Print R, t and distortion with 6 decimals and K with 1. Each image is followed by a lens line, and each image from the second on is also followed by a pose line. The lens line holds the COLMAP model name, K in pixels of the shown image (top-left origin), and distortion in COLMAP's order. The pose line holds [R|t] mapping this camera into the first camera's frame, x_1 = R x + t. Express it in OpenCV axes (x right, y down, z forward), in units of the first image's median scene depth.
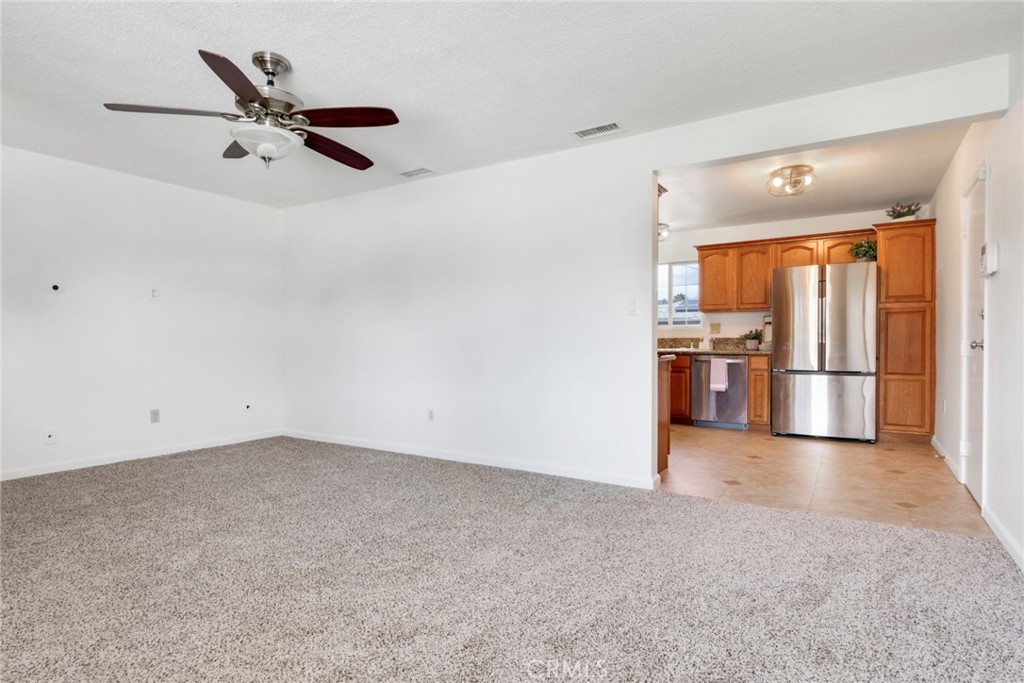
lens RADIAL K [[553.6, 0, 508.8], [0, 553.6, 346.8], [0, 0, 1]] dist [0.012450, -0.008963]
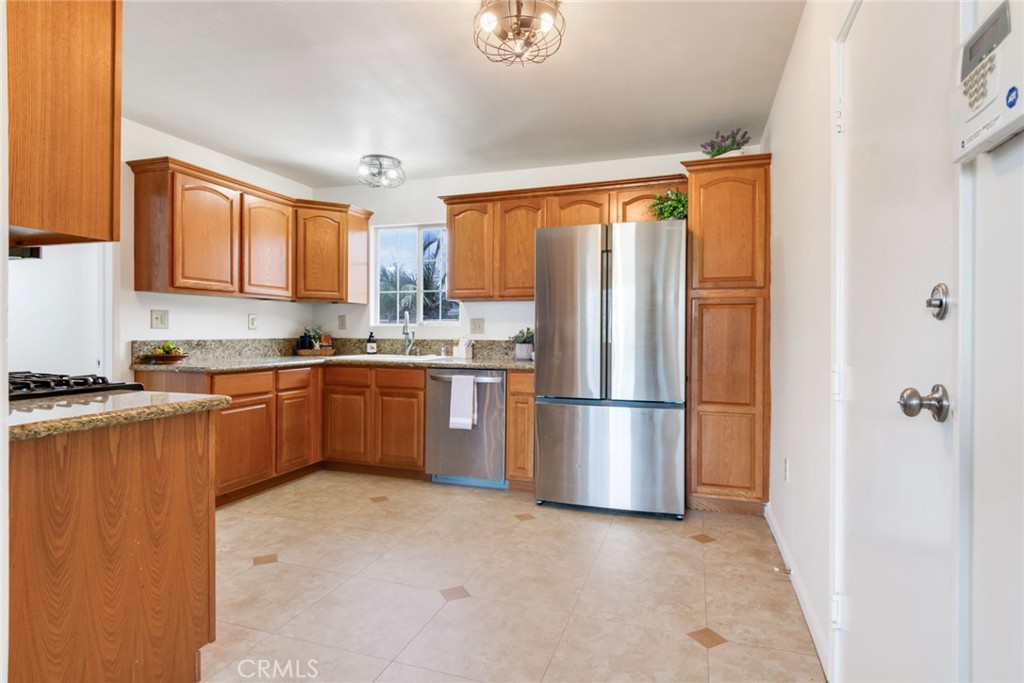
lens RADIAL K [[553.6, 0, 508.3], [0, 553.6, 334.0], [0, 0, 1]] dist [0.012450, -0.008963]
pose [[0.972728, 0.006744, 0.231849, 0.320021], [-0.004595, 0.999941, -0.009807, -0.021408], [-0.231901, 0.008475, 0.972702, 0.438427]]
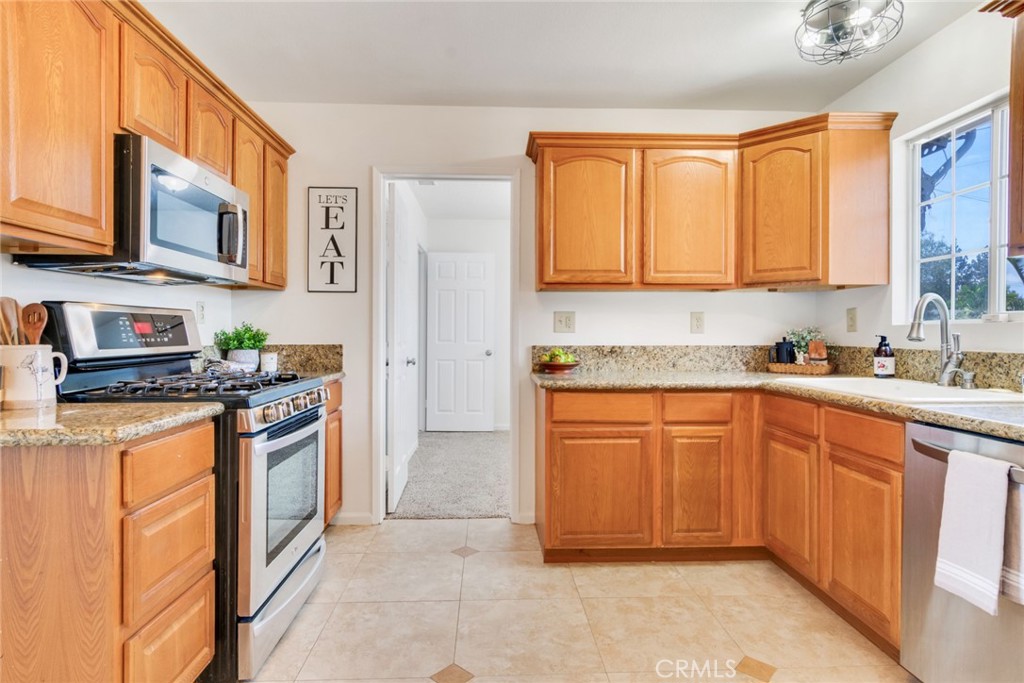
lens RADIAL K [[553.6, 0, 511.6], [0, 553.6, 333.4], [0, 0, 1]] dist [0.012450, -0.008963]
pose [[0.570513, 0.004473, -0.821277, 0.514428], [-0.014322, 0.999887, -0.004503, -0.027859], [0.821164, 0.014331, 0.570512, 0.804099]]
